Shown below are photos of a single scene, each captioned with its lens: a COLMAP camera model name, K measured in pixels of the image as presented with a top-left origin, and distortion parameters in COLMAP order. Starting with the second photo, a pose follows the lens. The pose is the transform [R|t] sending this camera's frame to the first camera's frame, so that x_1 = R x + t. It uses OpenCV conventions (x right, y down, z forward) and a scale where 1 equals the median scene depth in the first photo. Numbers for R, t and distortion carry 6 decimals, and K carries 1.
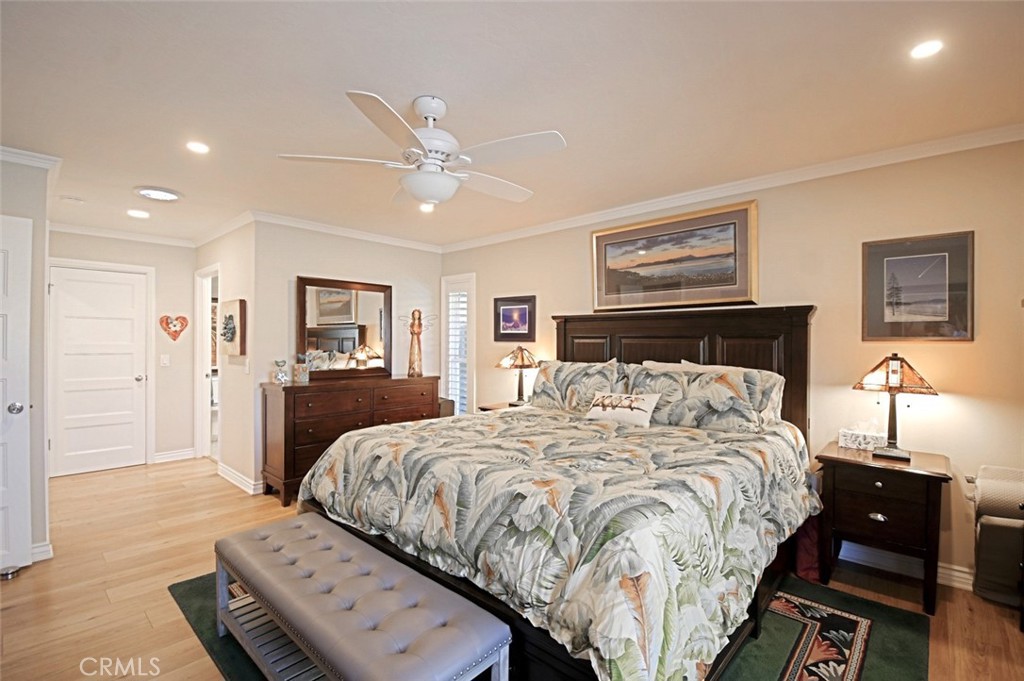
lens RADIAL K [[464.8, 0, 512.0], [0, 464.8, 345.0], [0, 0, 1]] dist [-0.020884, -0.003935]
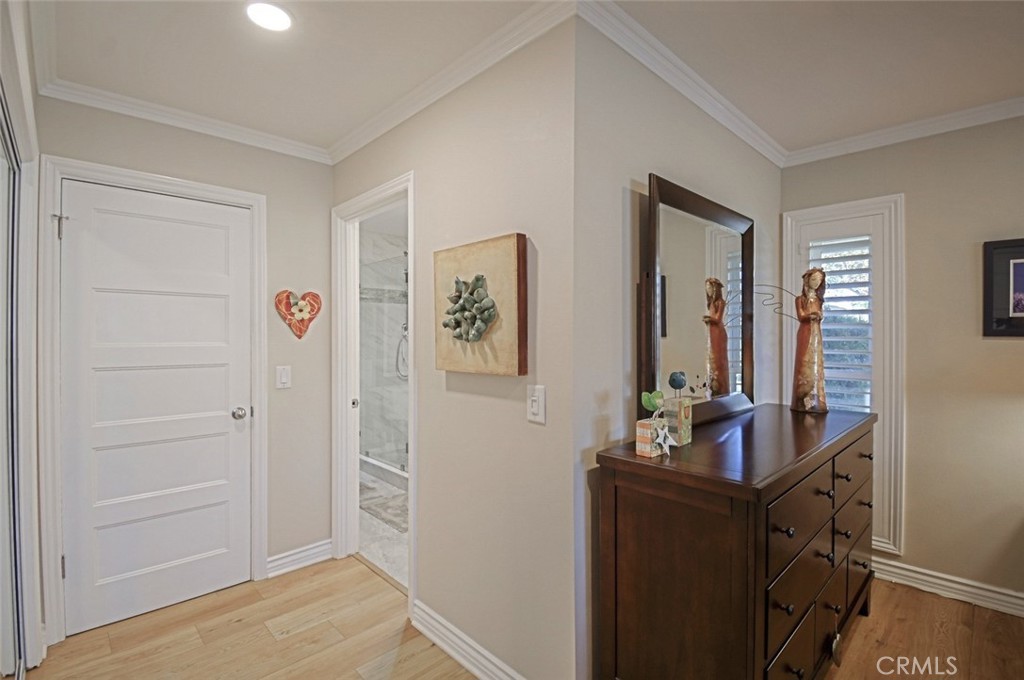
lens RADIAL K [[464.8, 0, 508.6], [0, 464.8, 337.2], [0, 0, 1]] dist [-0.020884, -0.003935]
pose [[0.997745, -0.006818, -0.066778, -0.646401], [0.006452, 0.999963, -0.005686, -0.009004], [0.066815, 0.005242, 0.997752, 0.684153]]
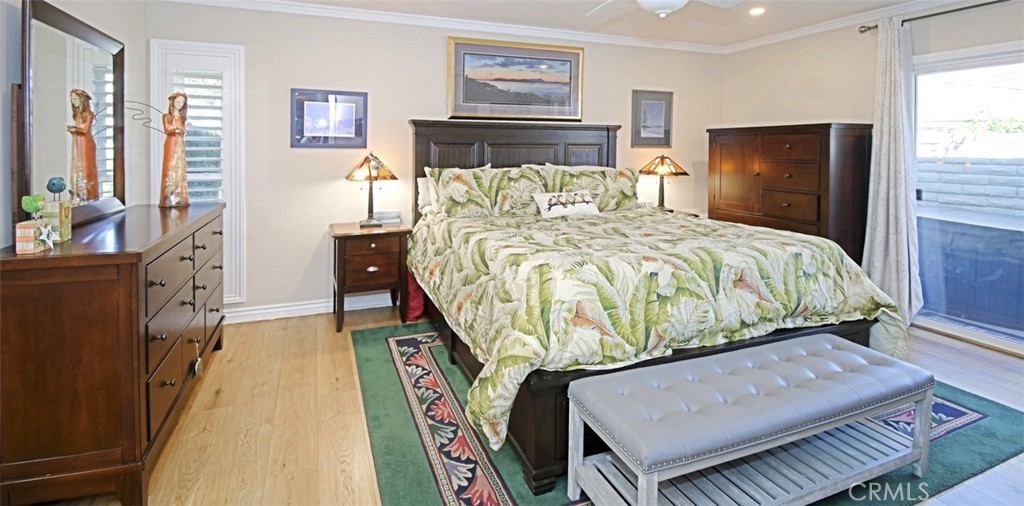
lens RADIAL K [[469.4, 0, 490.6], [0, 469.4, 155.9], [0, 0, 1]] dist [-0.000388, -0.001769]
pose [[0.447422, -0.018370, 0.894134, -0.747191], [0.001136, 0.999800, 0.019973, -0.010618], [-0.894322, -0.007921, 0.447353, 0.508917]]
